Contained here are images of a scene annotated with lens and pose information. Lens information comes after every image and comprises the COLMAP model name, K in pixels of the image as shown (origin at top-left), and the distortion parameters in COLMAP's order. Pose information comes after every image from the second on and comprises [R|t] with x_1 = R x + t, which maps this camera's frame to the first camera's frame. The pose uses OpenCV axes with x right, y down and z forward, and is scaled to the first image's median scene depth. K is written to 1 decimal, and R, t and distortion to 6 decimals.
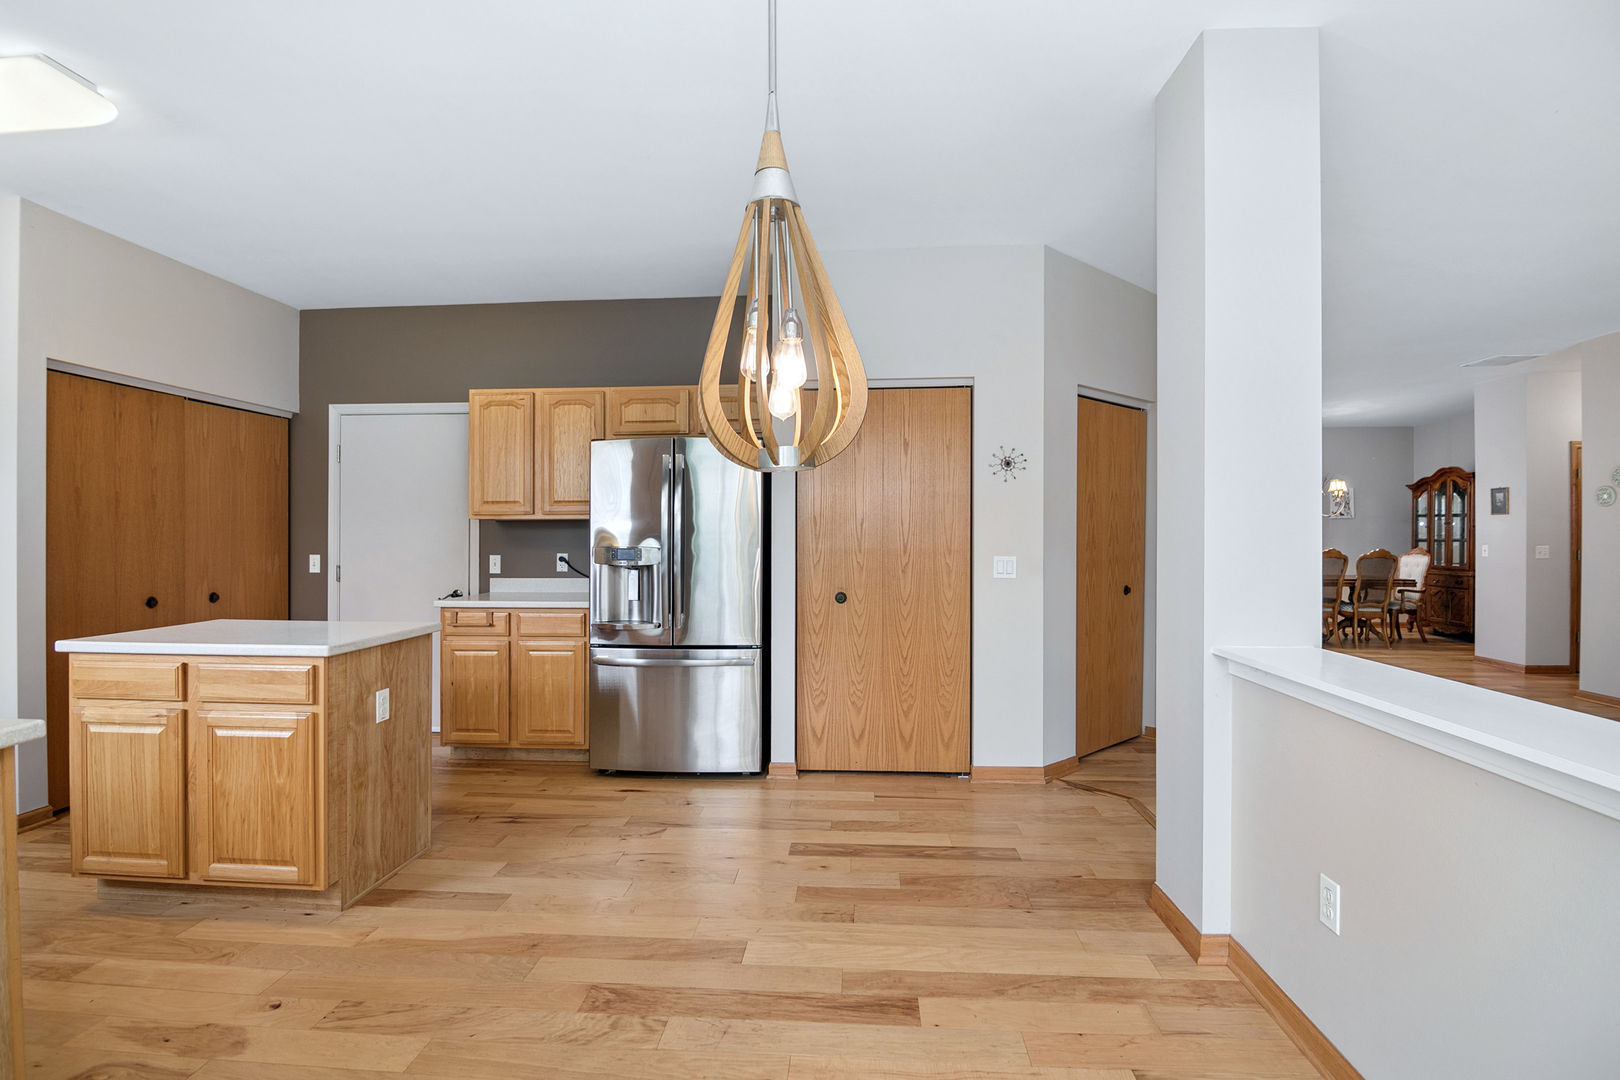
lens RADIAL K [[731.6, 0, 808.5], [0, 731.6, 551.1], [0, 0, 1]] dist [-0.013774, -0.005097]
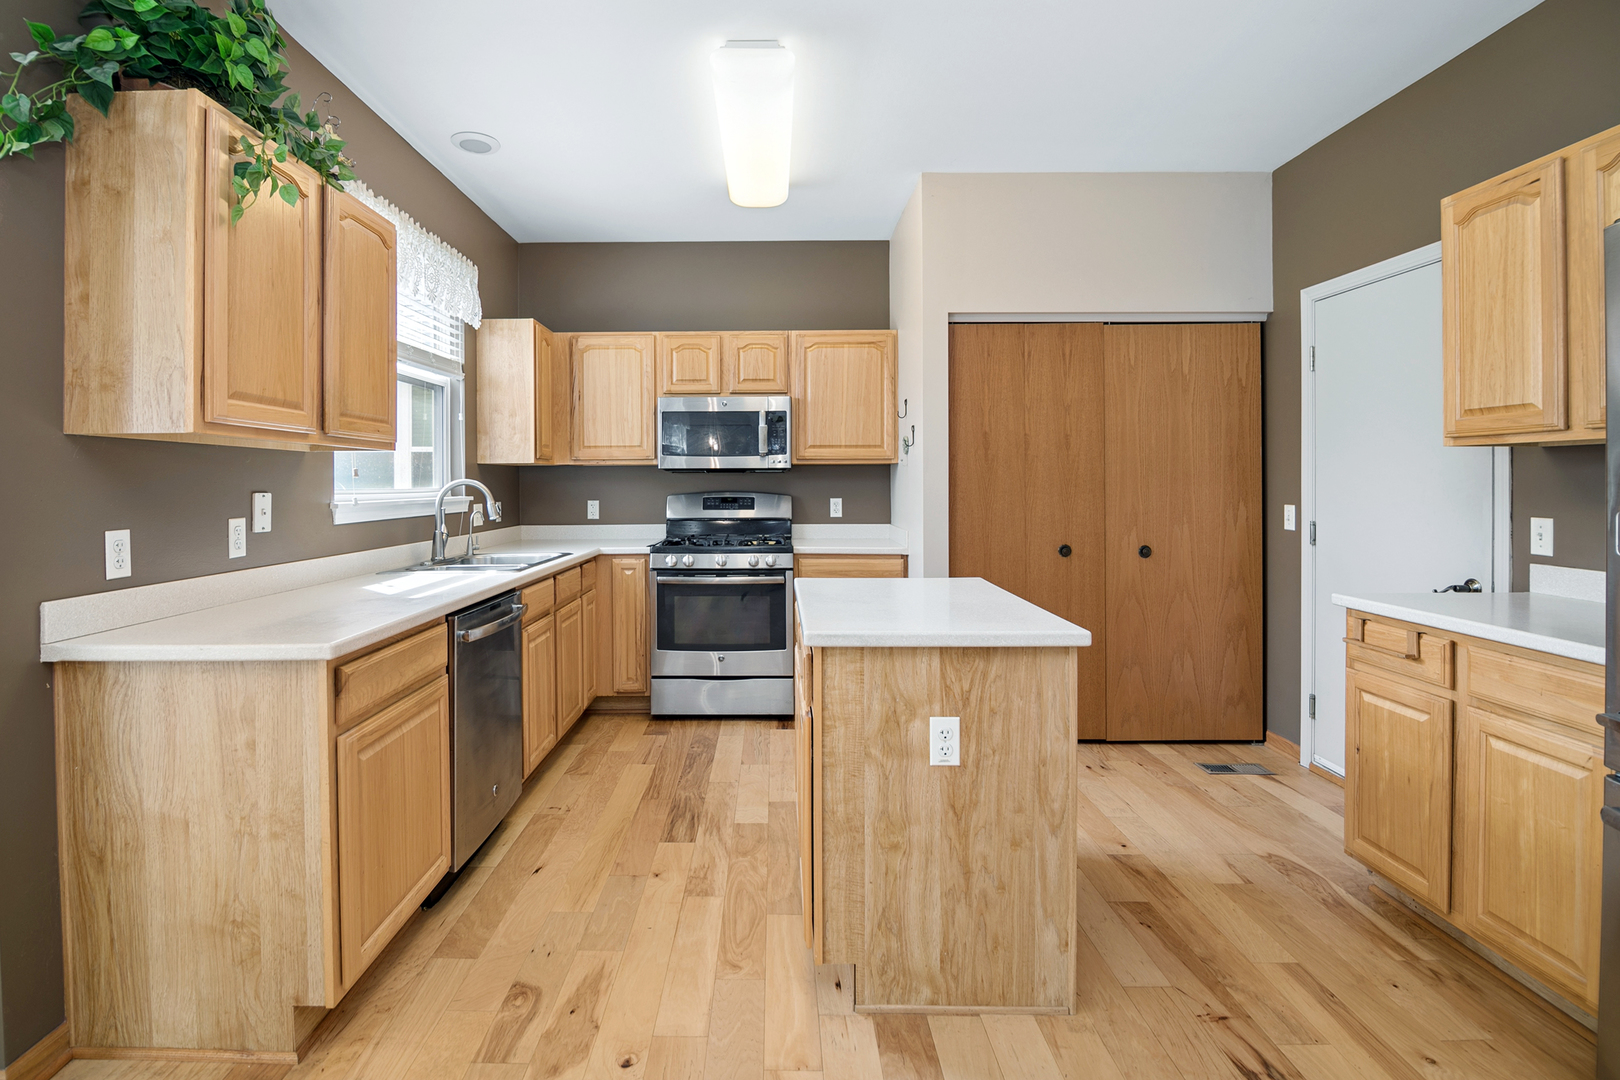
lens RADIAL K [[780.1, 0, 737.0], [0, 780.1, 481.2], [0, 0, 1]] dist [-0.005970, -0.003680]
pose [[0.058549, 0.002127, -0.998282, 0.064386], [-0.017697, 0.999843, 0.001092, -0.011650], [0.998128, 0.017603, 0.058577, 0.504589]]
